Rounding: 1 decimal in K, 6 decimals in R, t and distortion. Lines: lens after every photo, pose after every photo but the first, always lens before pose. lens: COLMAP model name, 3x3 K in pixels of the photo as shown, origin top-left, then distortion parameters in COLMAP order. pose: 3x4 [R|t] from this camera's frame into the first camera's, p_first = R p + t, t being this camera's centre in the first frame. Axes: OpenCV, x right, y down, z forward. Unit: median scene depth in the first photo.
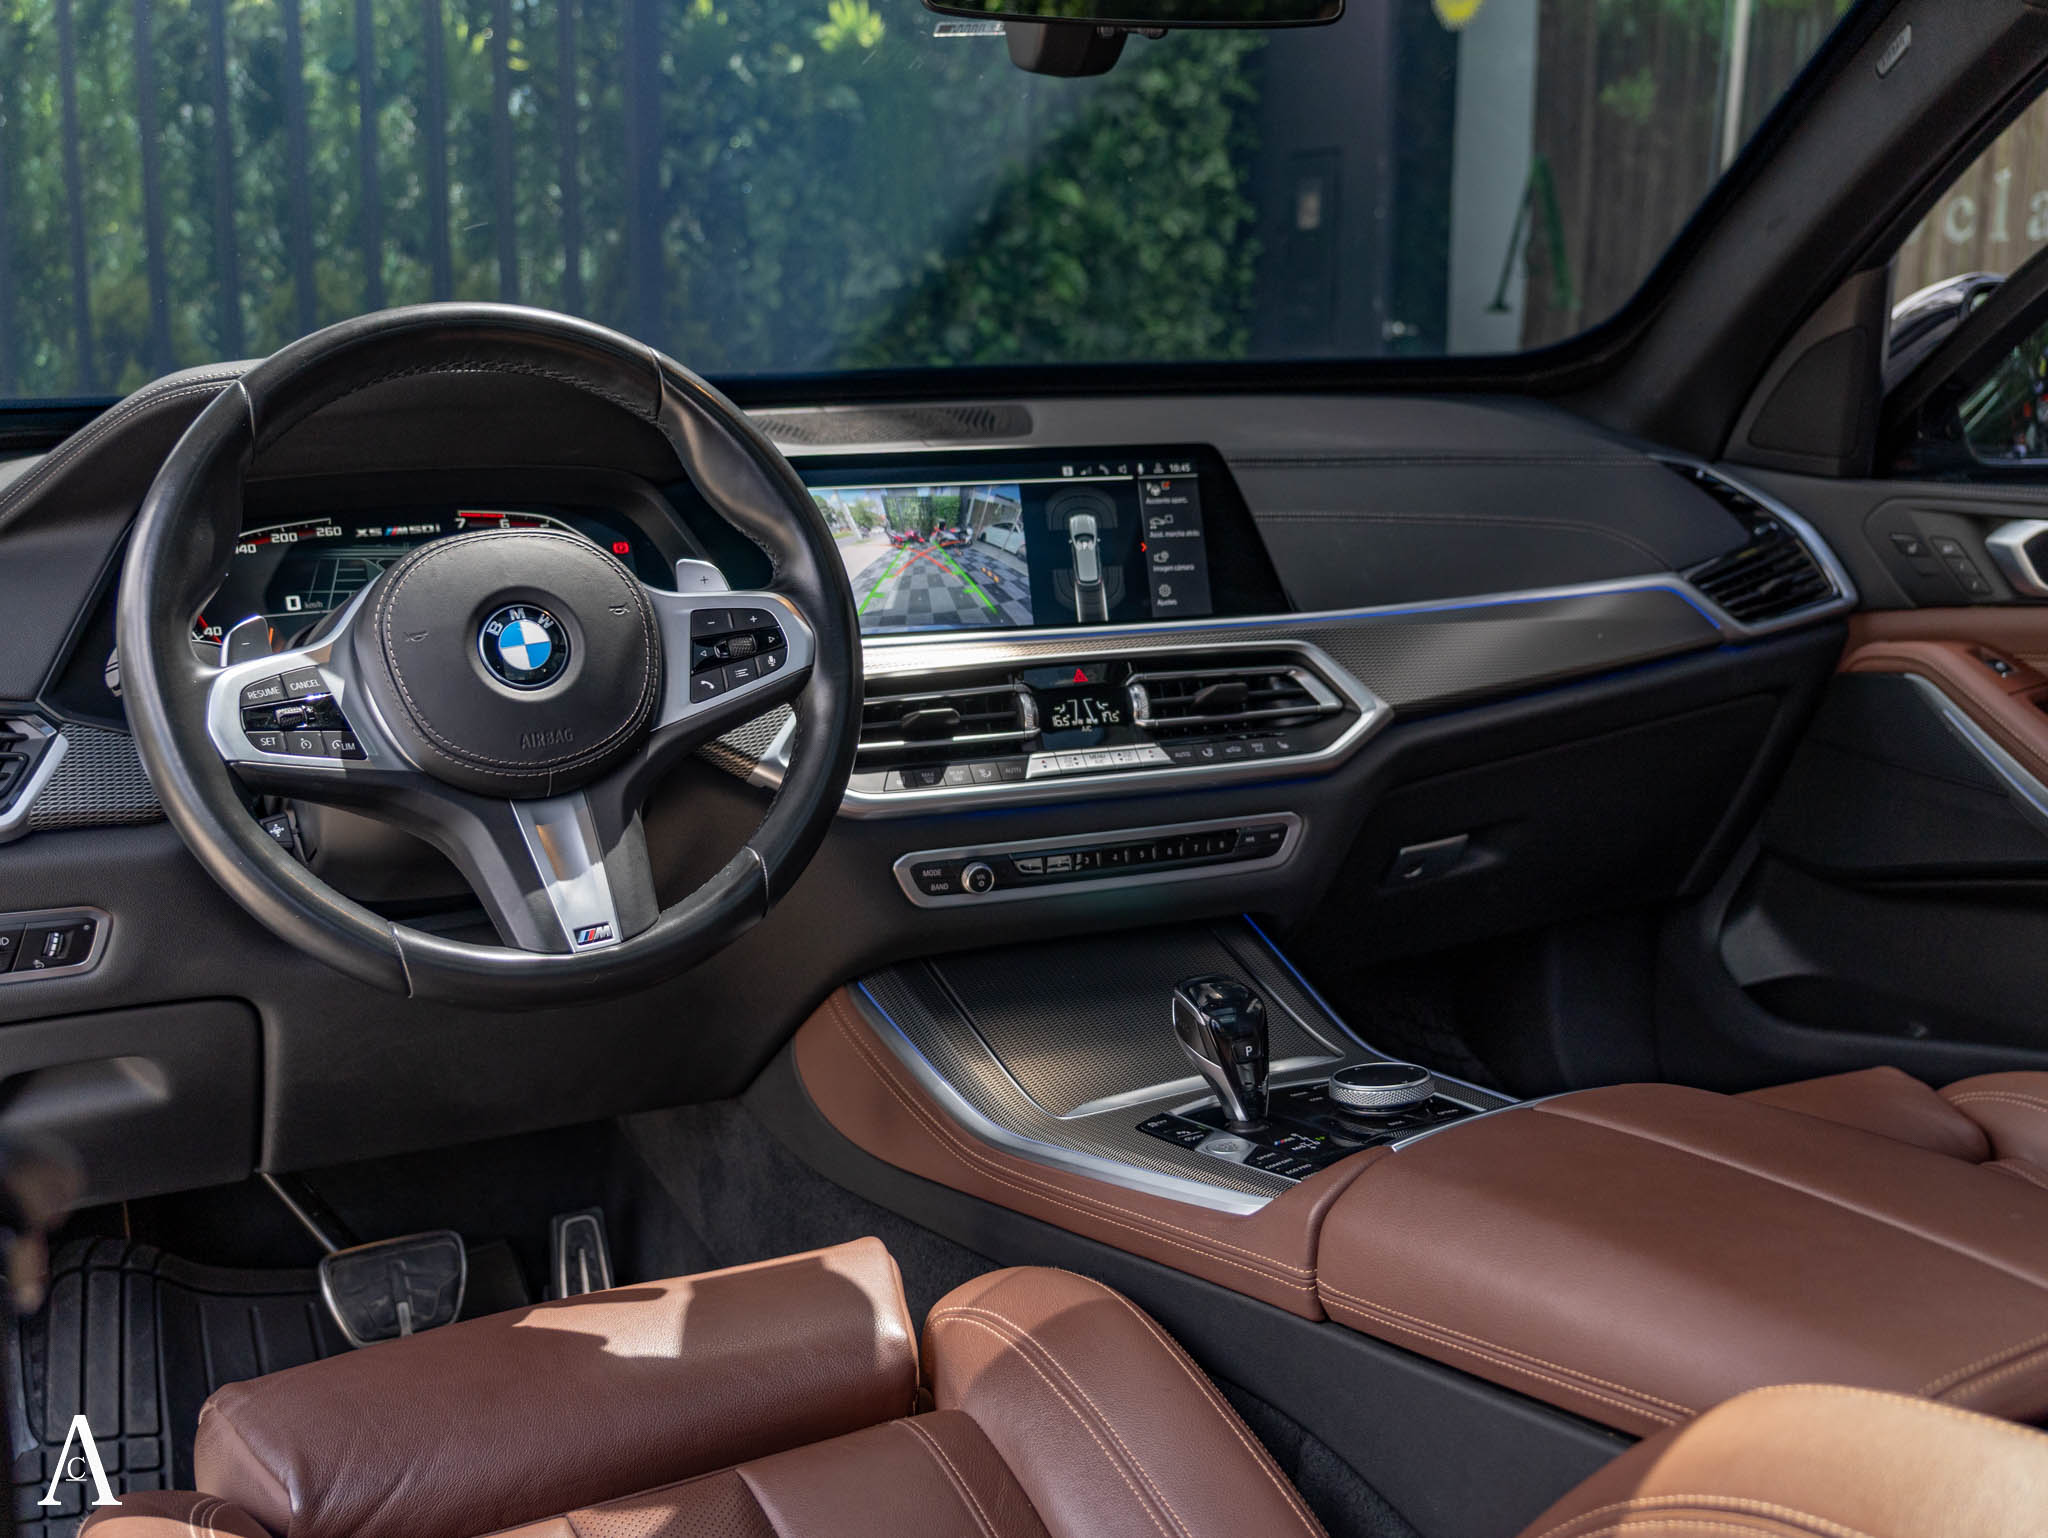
lens RADIAL K [[2093.0, 0, 1024.0], [0, 2093.0, 769.0], [0, 0, 1]] dist [-0.045995, 0.011443]
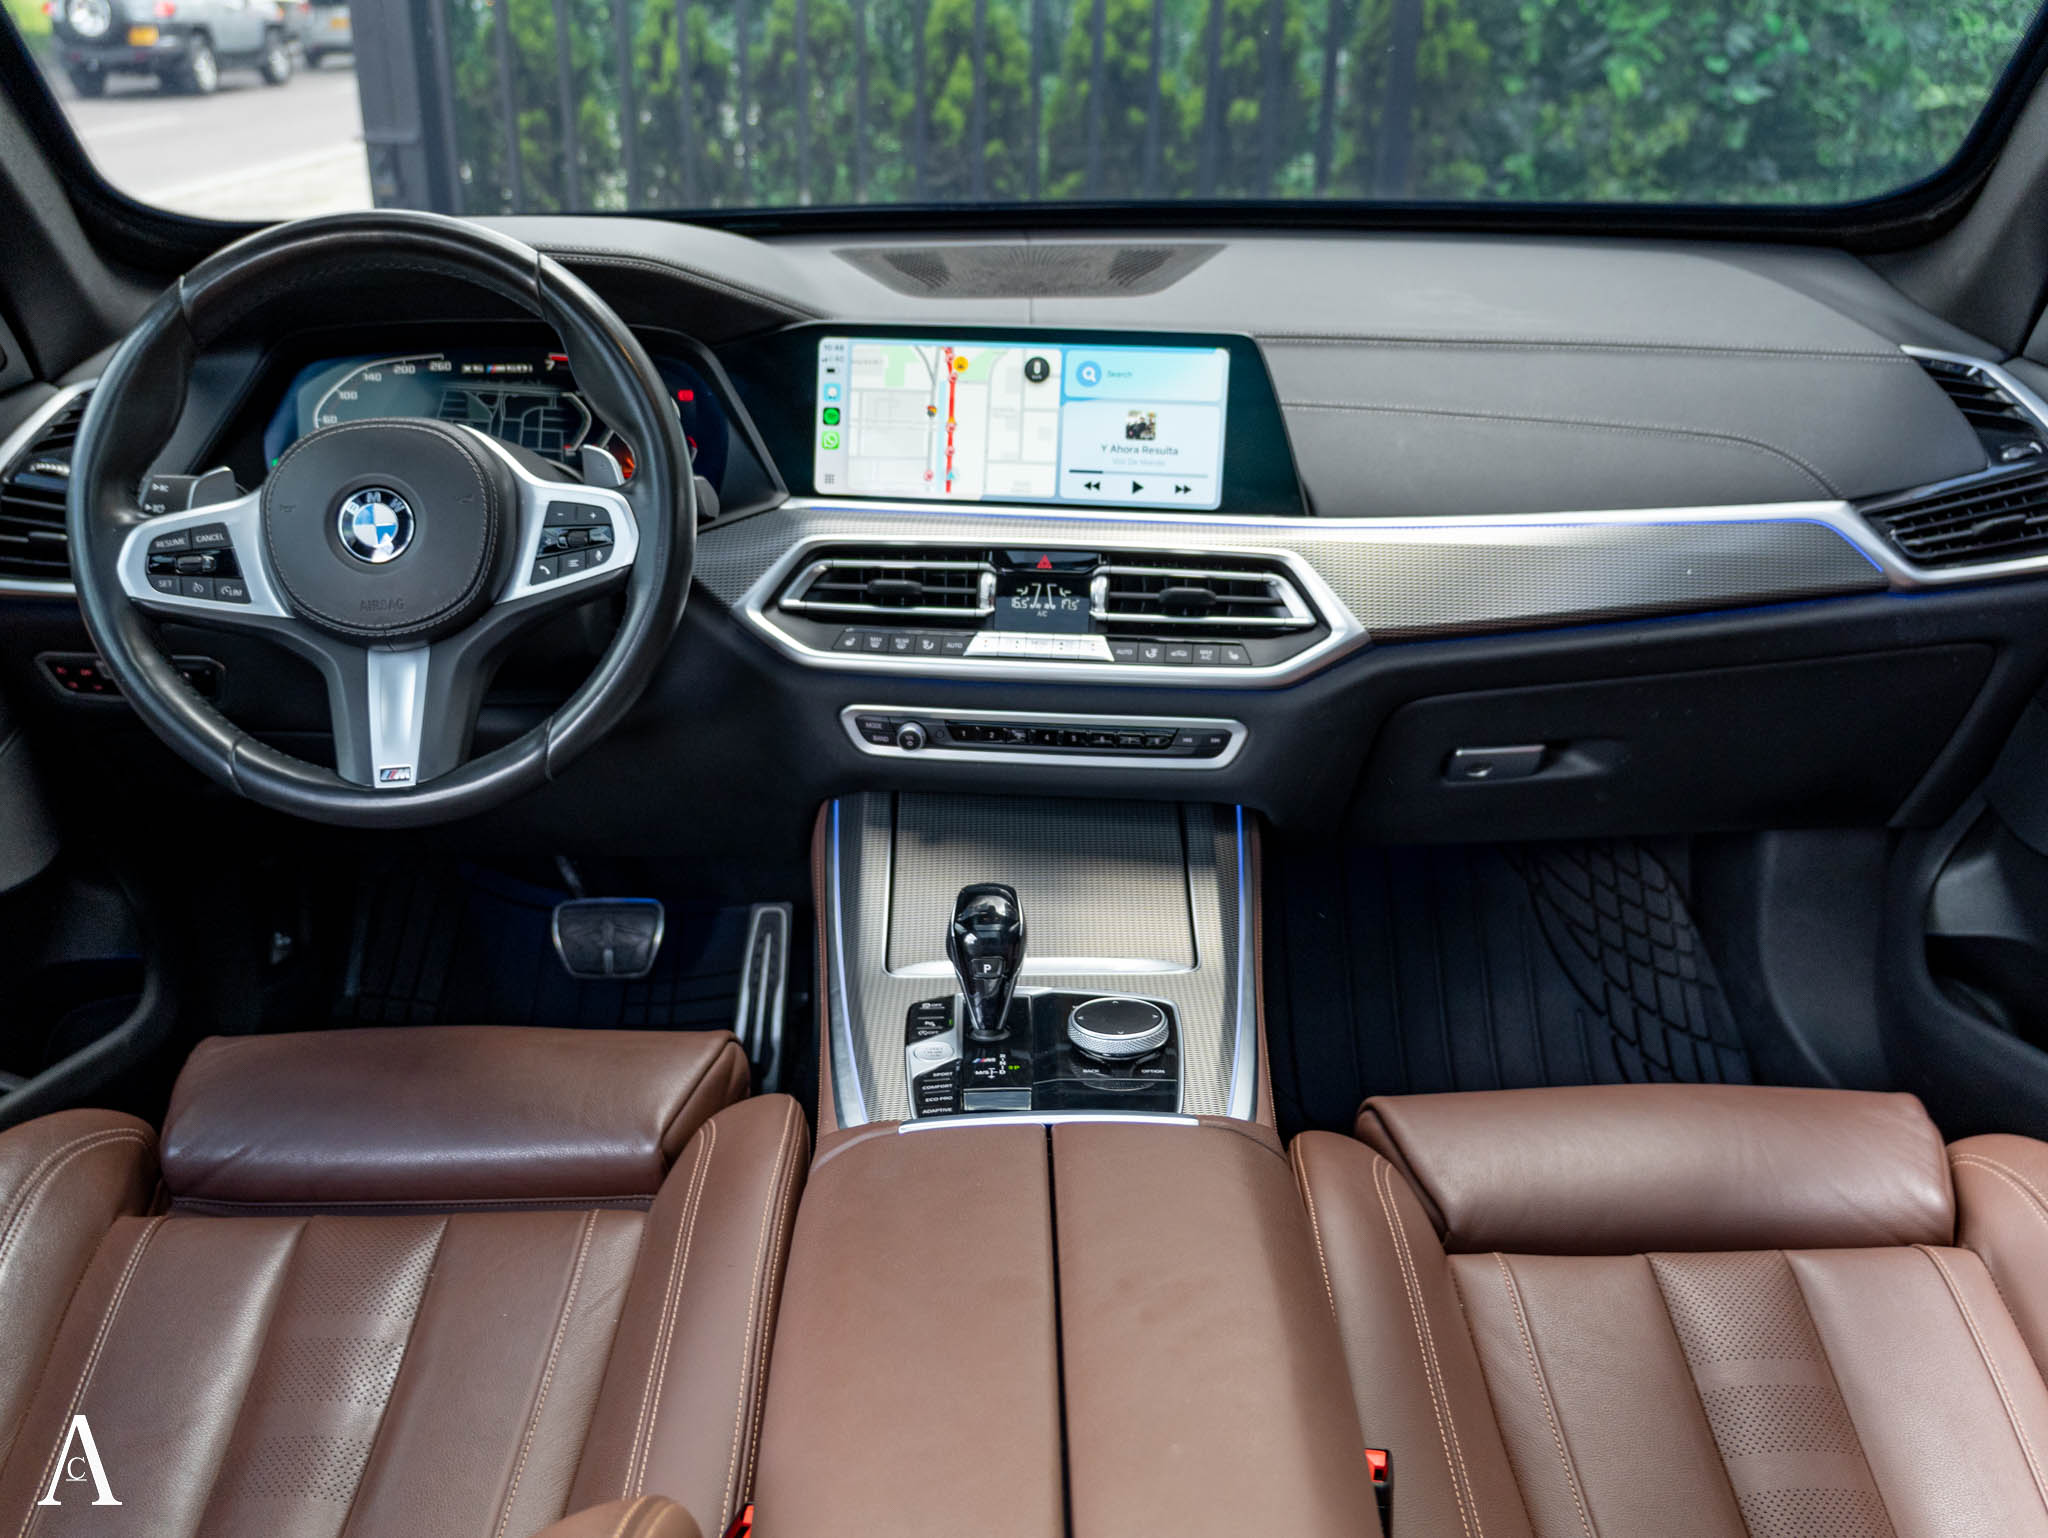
lens RADIAL K [[1736.8, 0, 1024.0], [0, 1736.8, 769.0], [0, 0, 1]] dist [0.013013, 0.009706]
pose [[0.887373, 0.197422, -0.416645, 0.418575], [-0.102241, 0.965446, 0.239710, -0.158691], [0.449572, -0.170114, 0.876896, 0.215261]]
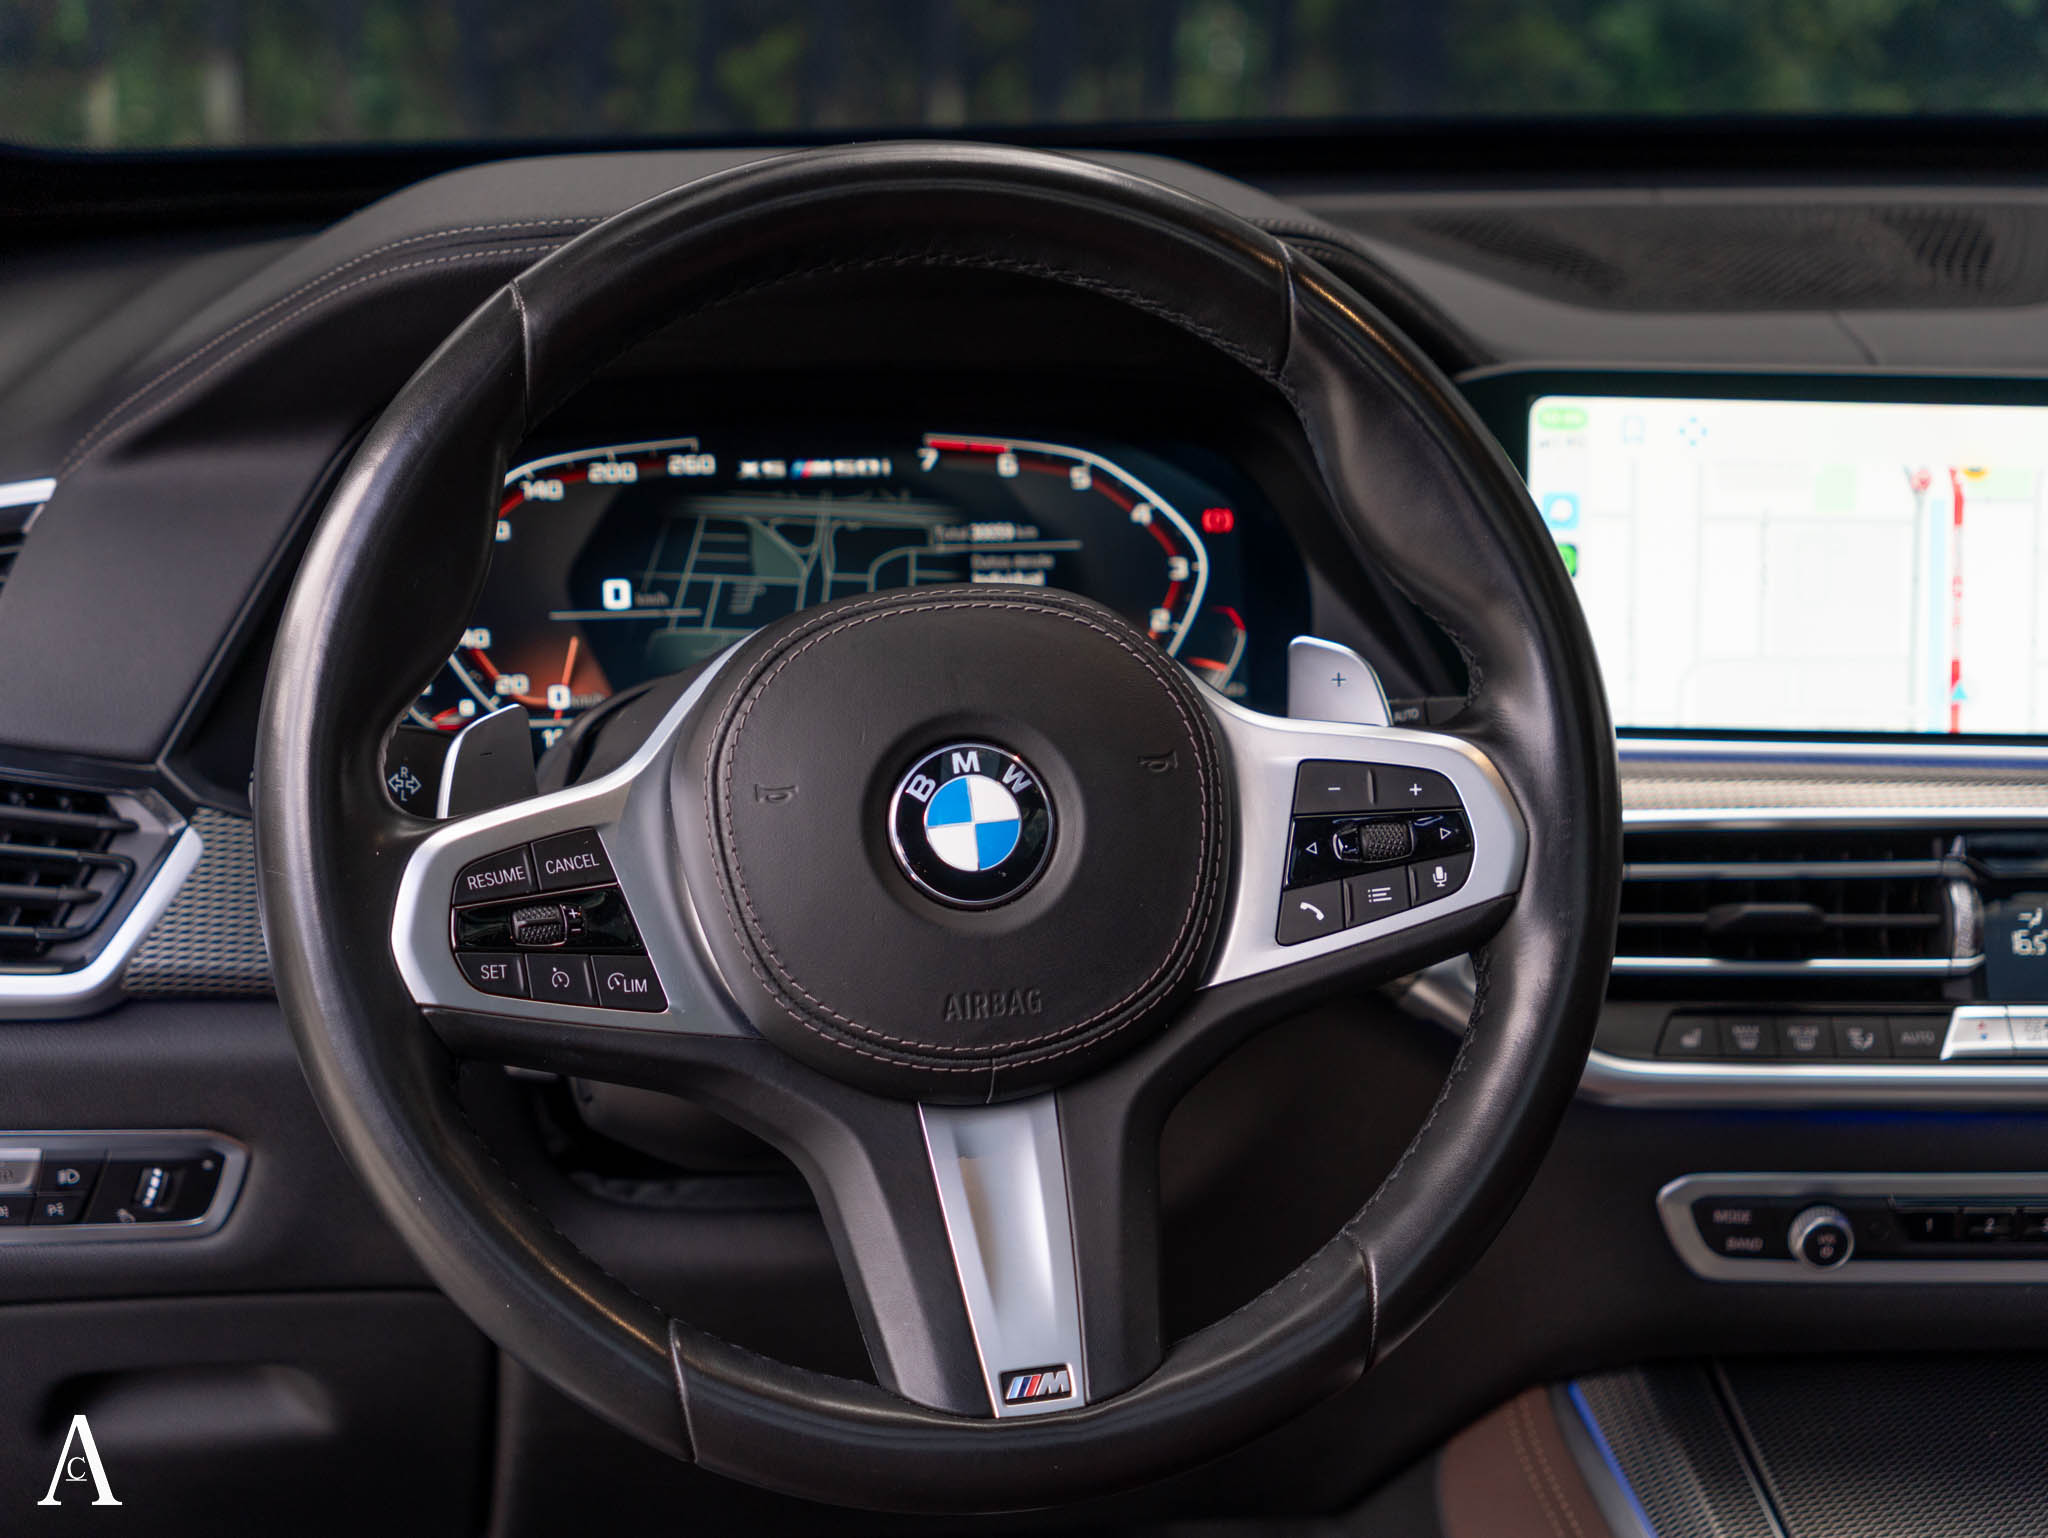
lens RADIAL K [[3696.2, 0, 1024.0], [0, 3696.2, 769.0], [0, 0, 1]] dist [-0.102667, 1.026679]
pose [[0.957399, 0.118206, -0.263466, 0.015524], [-0.096797, 0.990963, 0.092855, -0.128032], [0.272061, -0.063397, 0.960189, 0.080013]]
